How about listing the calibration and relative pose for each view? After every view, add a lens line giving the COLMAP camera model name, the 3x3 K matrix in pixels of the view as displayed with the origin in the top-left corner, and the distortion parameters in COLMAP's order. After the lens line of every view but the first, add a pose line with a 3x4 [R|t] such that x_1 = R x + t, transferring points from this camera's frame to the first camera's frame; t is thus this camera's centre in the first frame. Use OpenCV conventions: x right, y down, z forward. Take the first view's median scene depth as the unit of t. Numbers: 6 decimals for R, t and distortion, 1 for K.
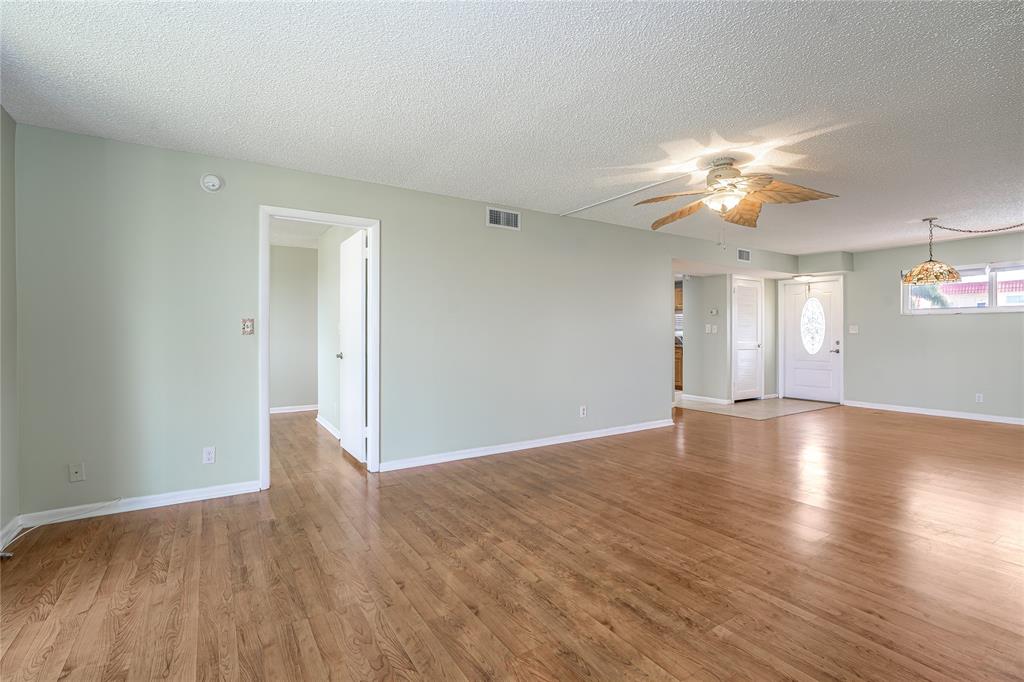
lens RADIAL K [[478.2, 0, 515.9], [0, 478.2, 337.2], [0, 0, 1]] dist [-0.002243, 0.000528]
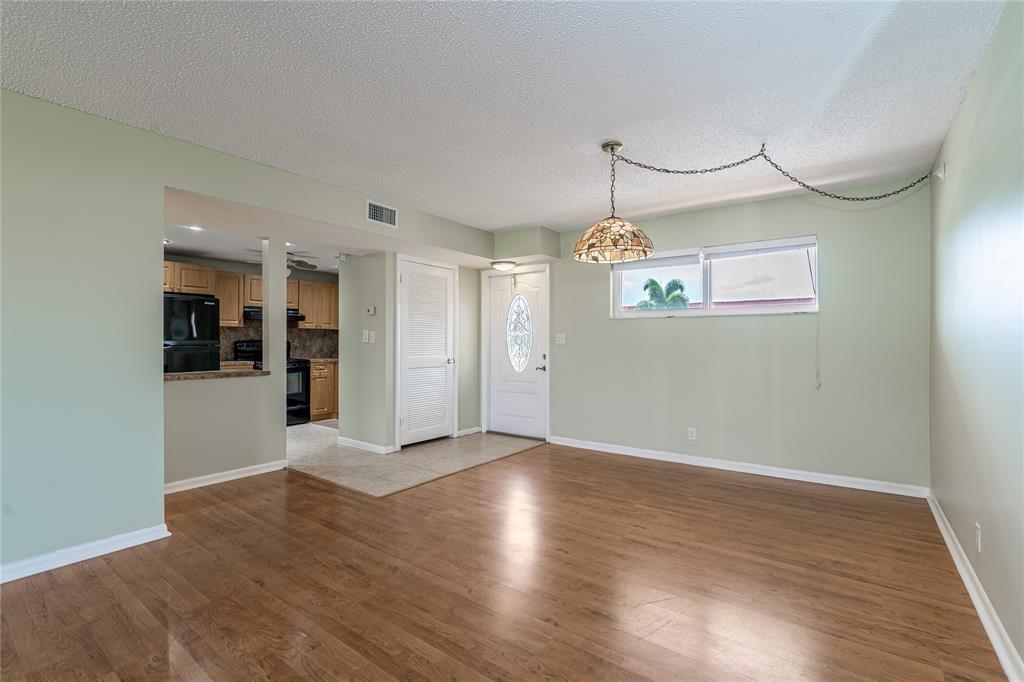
lens RADIAL K [[478.2, 0, 503.2], [0, 478.2, 347.0], [0, 0, 1]] dist [-0.002243, 0.000528]
pose [[0.940548, 0.000868, 0.339658, 0.367999], [-0.001017, 0.999999, 0.000263, -0.003255], [-0.339658, -0.000593, 0.940549, 0.336870]]
